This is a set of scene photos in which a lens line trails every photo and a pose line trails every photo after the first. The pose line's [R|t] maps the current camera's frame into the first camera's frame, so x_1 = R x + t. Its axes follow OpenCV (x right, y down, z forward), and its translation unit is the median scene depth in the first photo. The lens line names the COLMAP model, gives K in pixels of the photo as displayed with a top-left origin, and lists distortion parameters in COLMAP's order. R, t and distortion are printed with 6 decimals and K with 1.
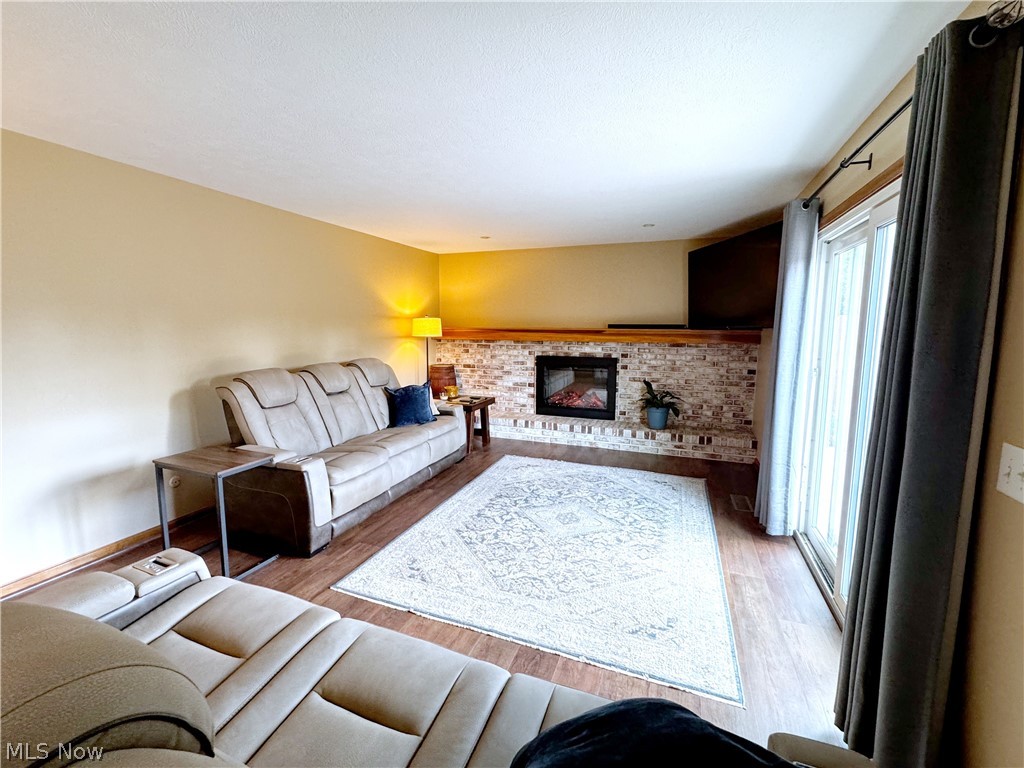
lens RADIAL K [[444.9, 0, 510.1], [0, 444.9, 382.0], [0, 0, 1]] dist [0.001115, 0.000012]
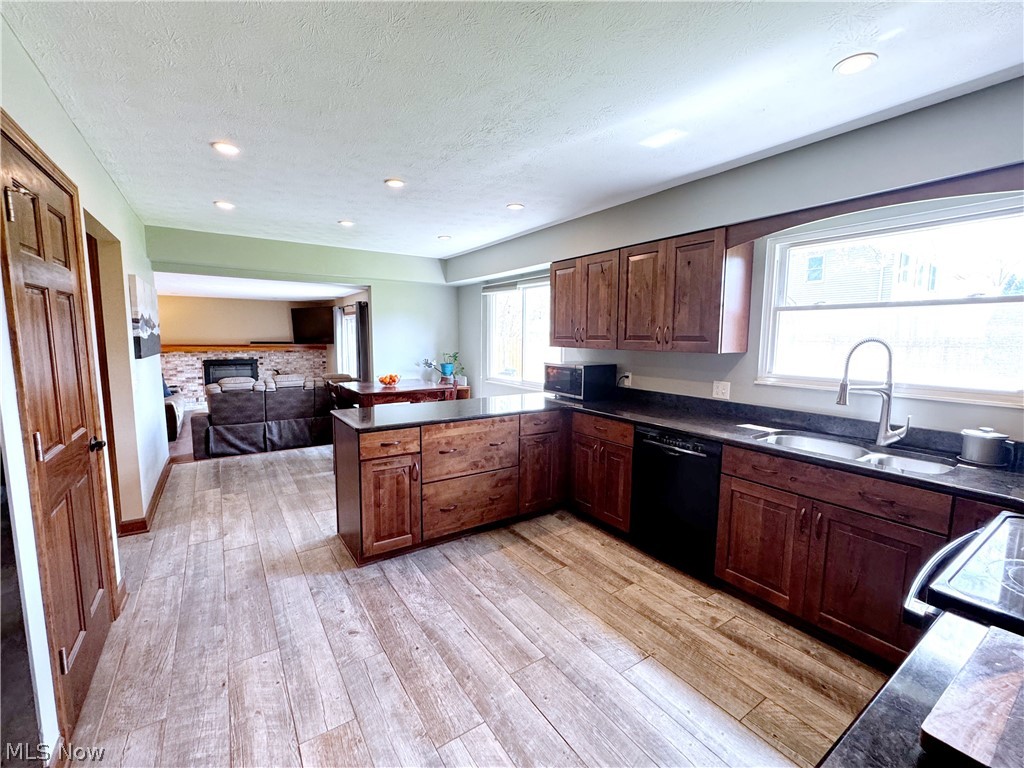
lens RADIAL K [[444.9, 0, 510.0], [0, 444.9, 384.8], [0, 0, 1]] dist [0.001115, 0.000012]
pose [[0.577714, -0.086473, 0.811646, -0.746607], [0.098168, 0.994516, 0.036082, 0.100328], [-0.810315, 0.058832, 0.583034, -1.064852]]
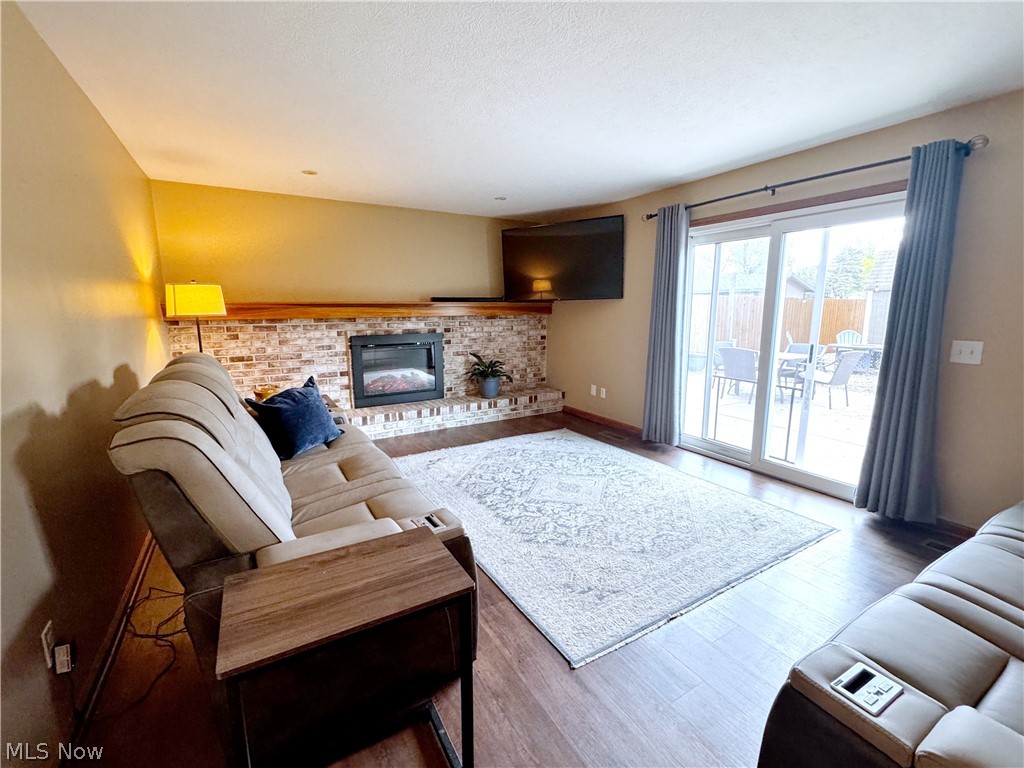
lens RADIAL K [[444.9, 0, 512.1], [0, 444.9, 381.8], [0, 0, 1]] dist [0.001115, 0.000012]
pose [[0.608140, -0.139116, 0.781545, -0.463269], [0.109283, 0.989822, 0.091154, -0.022417], [-0.786272, 0.029976, 0.617153, 0.316810]]
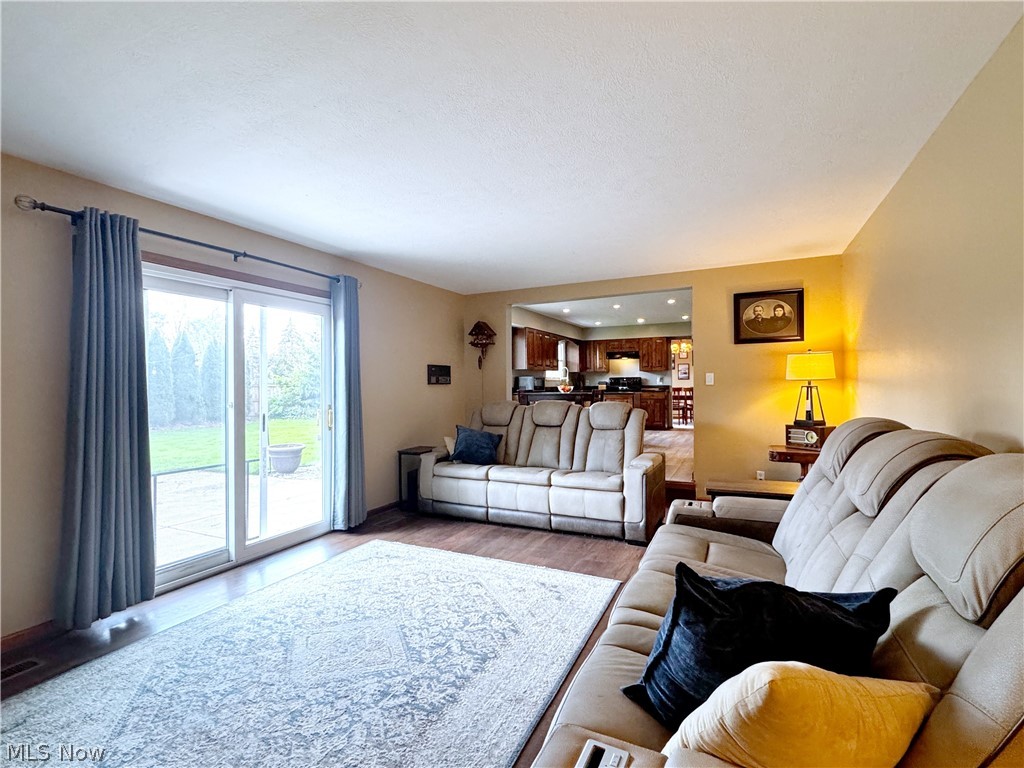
lens RADIAL K [[478.9, 0, 514.4], [0, 478.9, 387.9], [0, 0, 1]] dist [-0.001555, -0.000153]
pose [[-0.997344, 0.009610, 0.072203, -0.109238], [0.019368, 0.990562, 0.135690, -0.101525], [-0.070217, 0.136728, -0.988117, 1.074801]]
